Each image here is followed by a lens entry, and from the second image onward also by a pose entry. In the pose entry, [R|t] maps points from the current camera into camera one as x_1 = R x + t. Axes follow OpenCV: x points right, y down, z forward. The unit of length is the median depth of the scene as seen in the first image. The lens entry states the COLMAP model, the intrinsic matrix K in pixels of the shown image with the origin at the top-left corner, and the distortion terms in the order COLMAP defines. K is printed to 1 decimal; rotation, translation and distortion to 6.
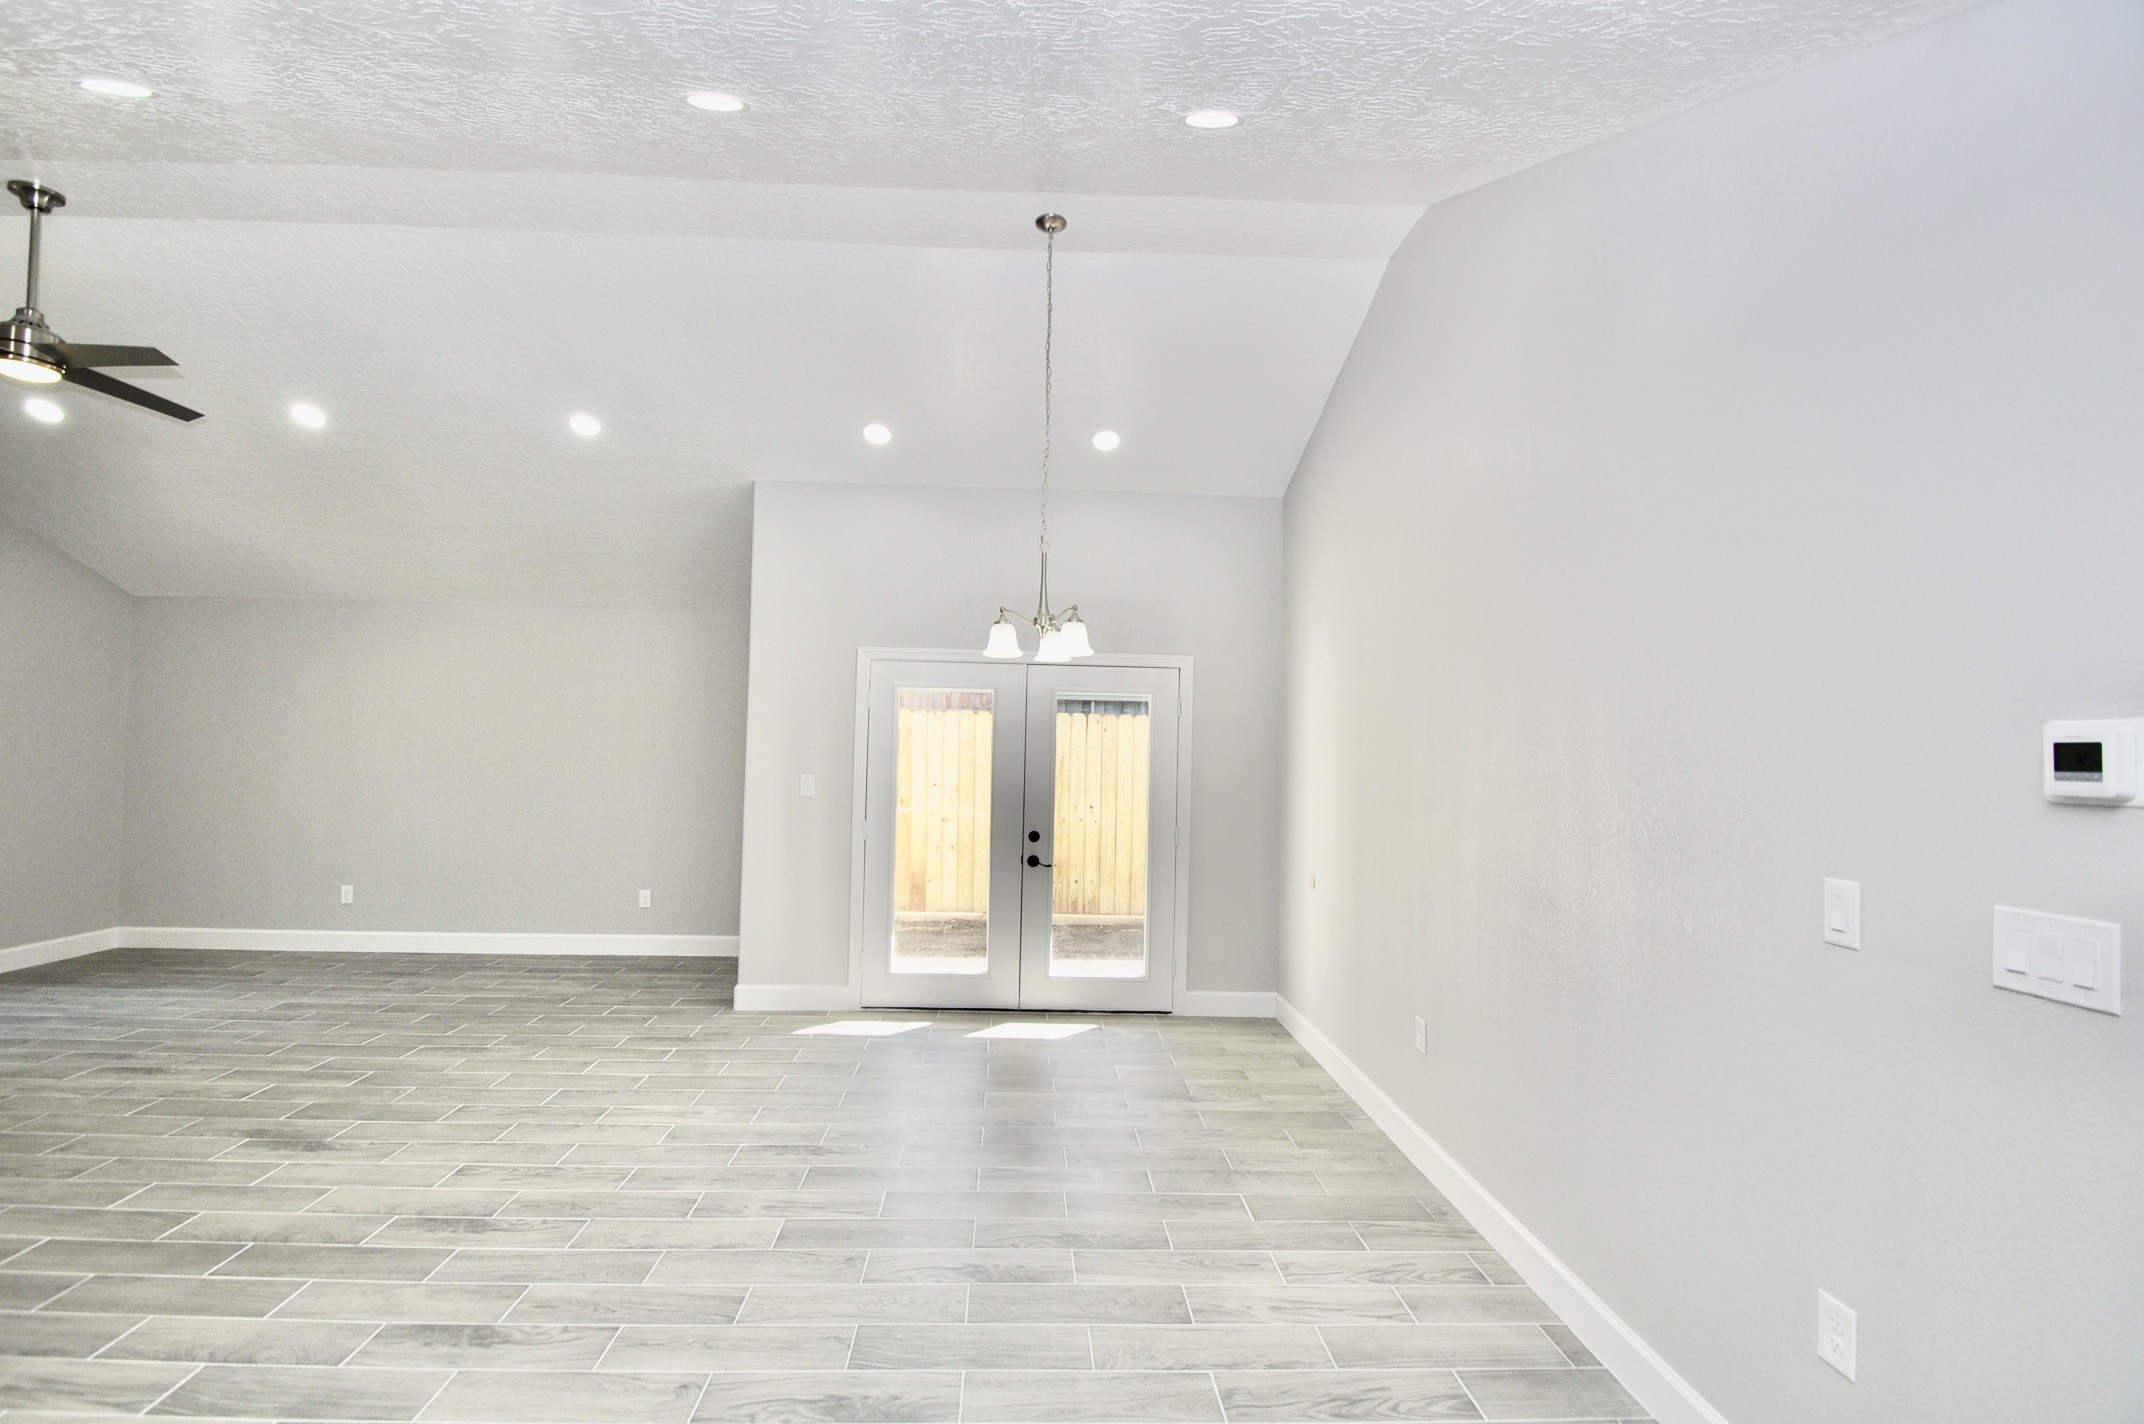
lens RADIAL K [[943.9, 0, 1067.7], [0, 943.9, 714.0], [0, 0, 1]] dist [-0.013253, -0.004733]
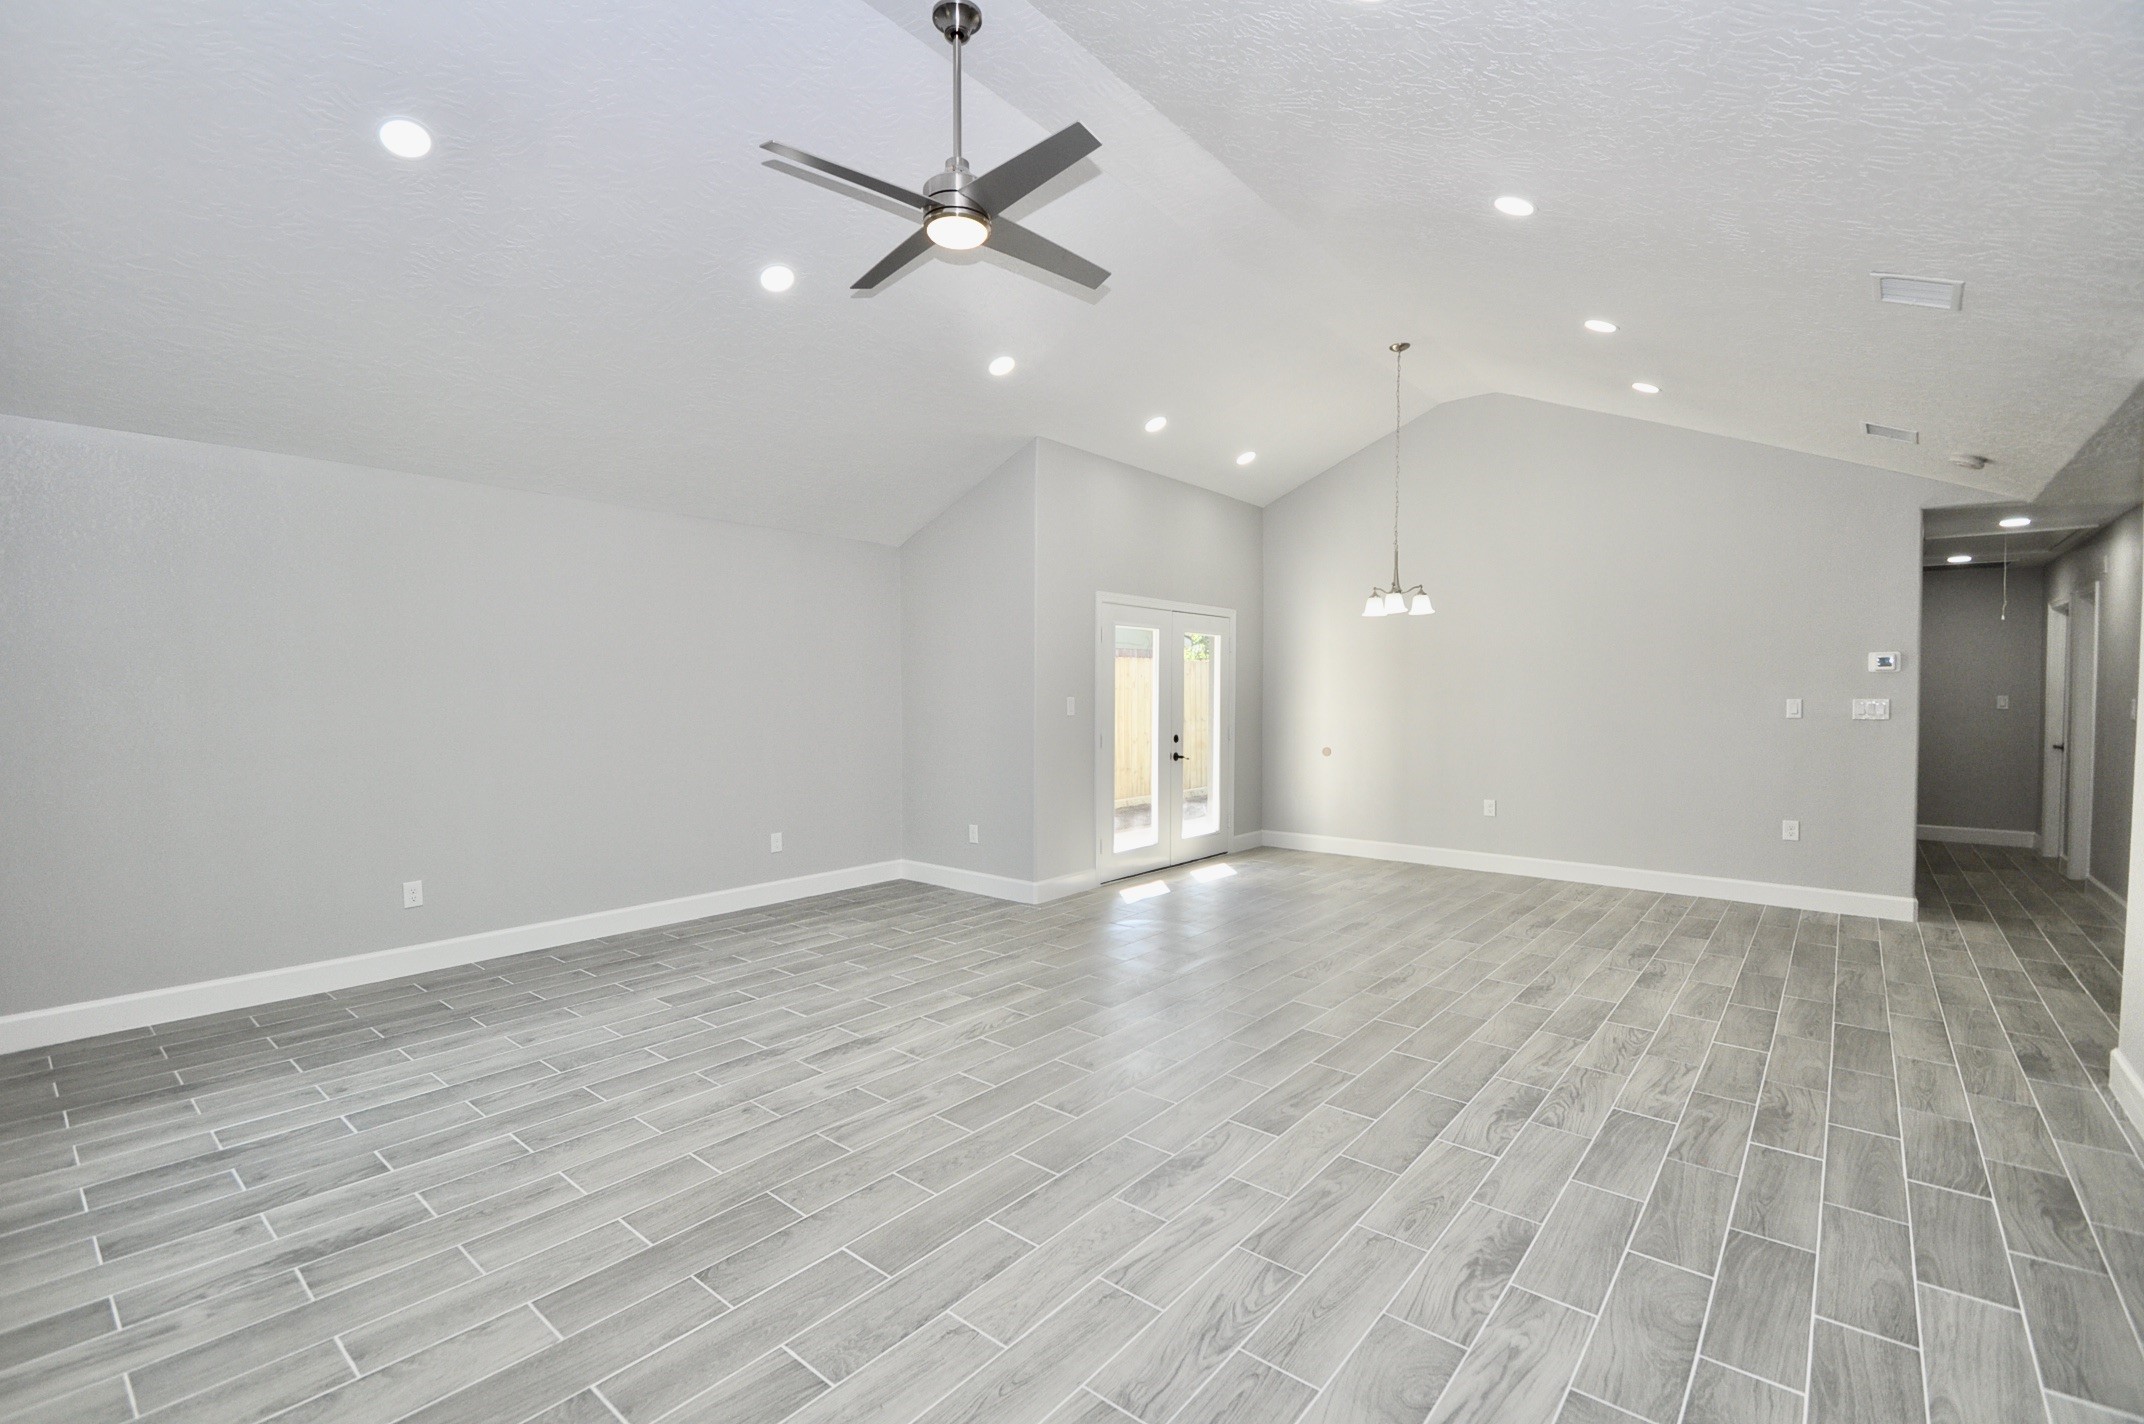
lens RADIAL K [[943.9, 0, 1035.4], [0, 943.9, 695.1], [0, 0, 1]] dist [-0.013253, -0.004733]
pose [[0.691220, -0.024151, 0.722241, -1.470619], [-0.003638, 0.999312, 0.036898, 0.023140], [-0.722636, -0.028132, 0.690656, 0.266080]]
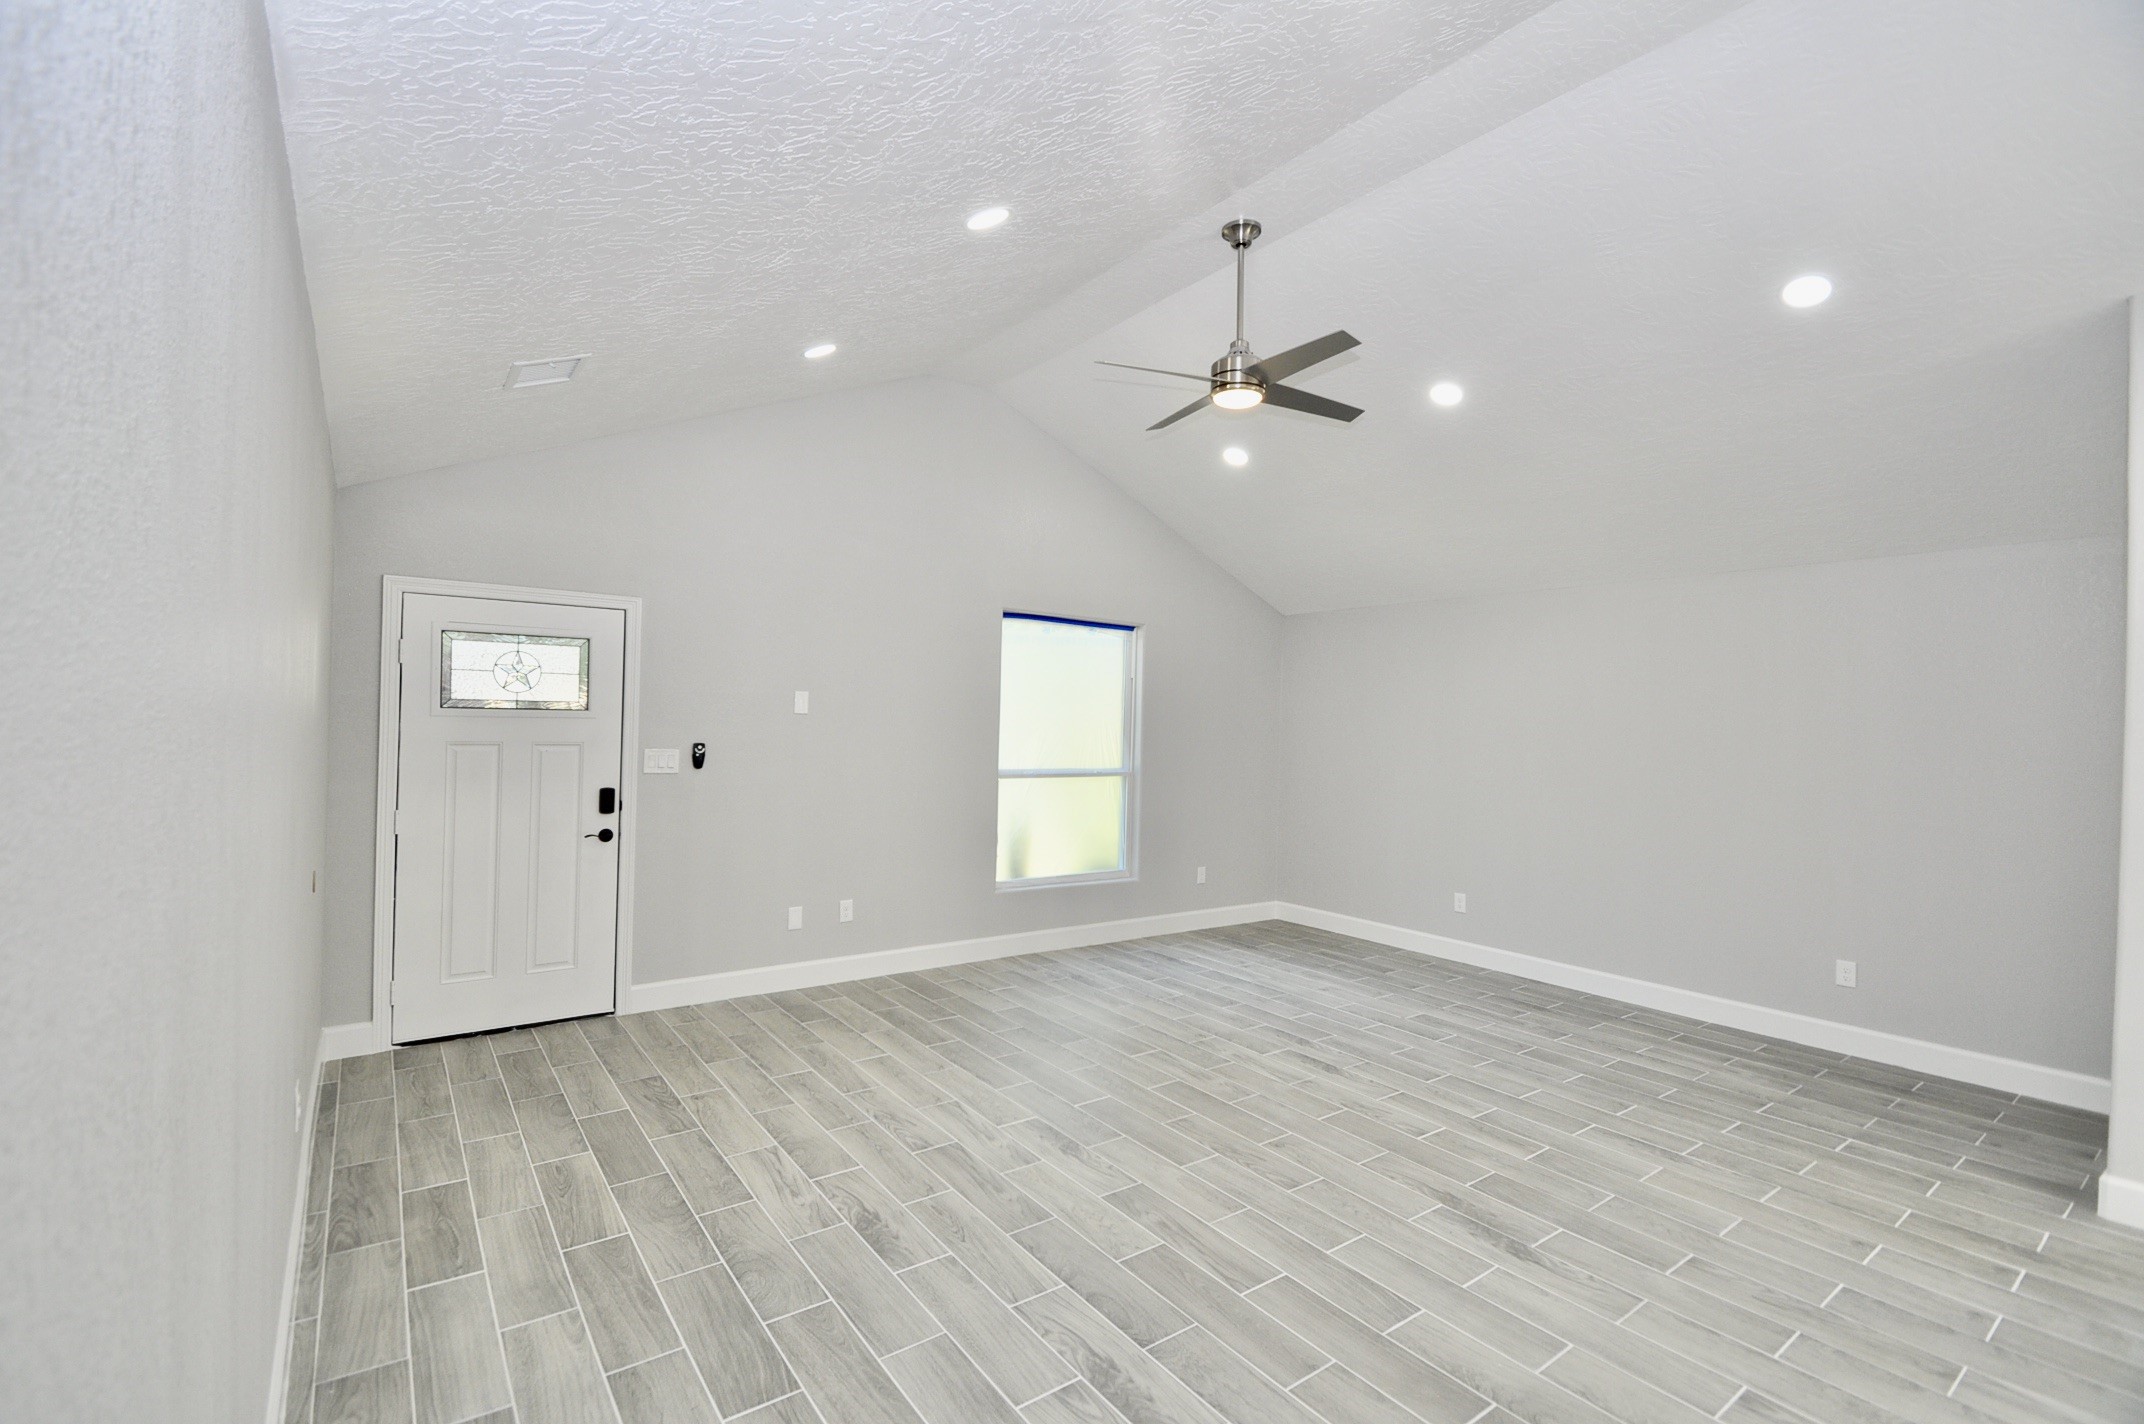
lens RADIAL K [[943.9, 0, 1042.6], [0, 943.9, 708.8], [0, 0, 1]] dist [-0.013253, -0.004733]
pose [[0.538035, -0.011017, -0.842851, -0.283943], [0.002647, 0.999932, -0.011380, 0.006545], [0.842919, 0.003891, 0.538027, 0.179863]]
